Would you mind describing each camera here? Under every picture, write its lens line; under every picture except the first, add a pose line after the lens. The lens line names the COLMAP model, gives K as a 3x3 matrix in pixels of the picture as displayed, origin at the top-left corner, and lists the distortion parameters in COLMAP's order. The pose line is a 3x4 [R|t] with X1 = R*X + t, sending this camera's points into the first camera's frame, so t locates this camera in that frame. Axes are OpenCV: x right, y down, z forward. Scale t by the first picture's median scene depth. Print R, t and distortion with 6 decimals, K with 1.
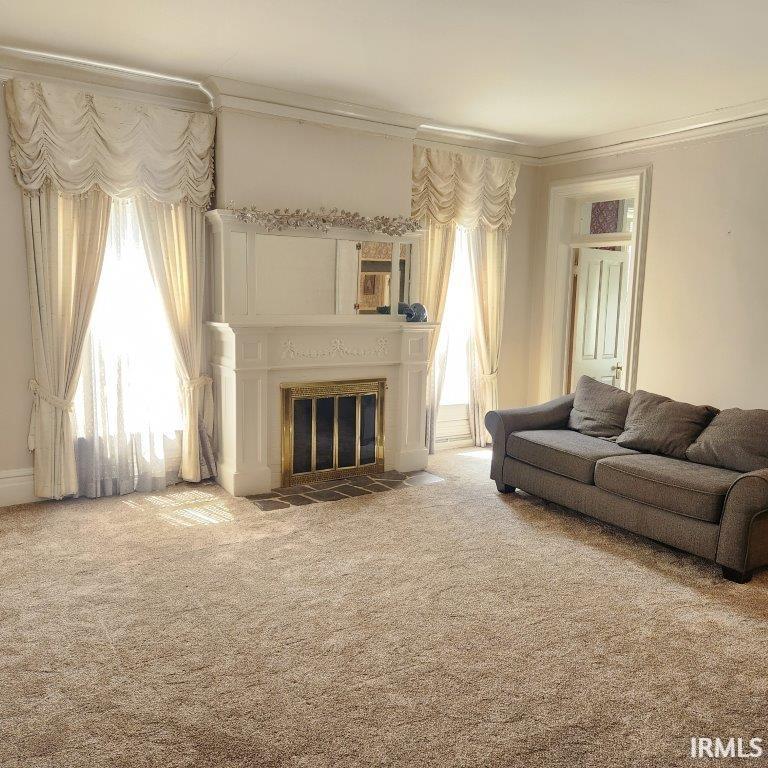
lens RADIAL K [[709.6, 0, 384.0], [0, 709.6, 384.0], [0, 0, 1]] dist [0.086308, 0.000360]
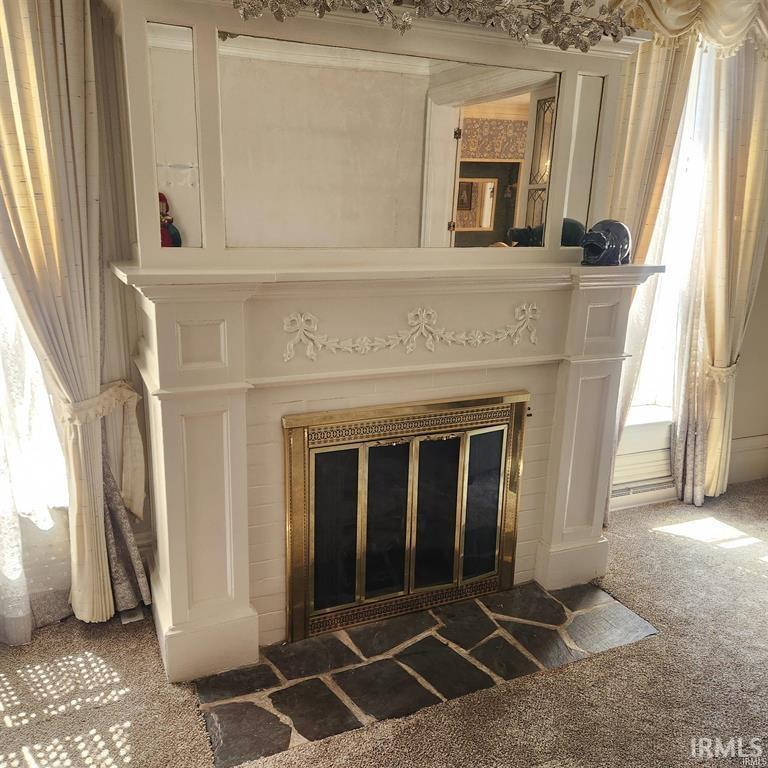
lens RADIAL K [[670.1, 0, 367.9], [0, 670.1, 384.5], [0, 0, 1]] dist [0.052457, -0.004992]
pose [[0.989772, 0.038369, -0.137405, -0.039602], [-0.021012, 0.991857, 0.125611, -0.065545], [0.141106, -0.121439, 0.982518, 0.582890]]
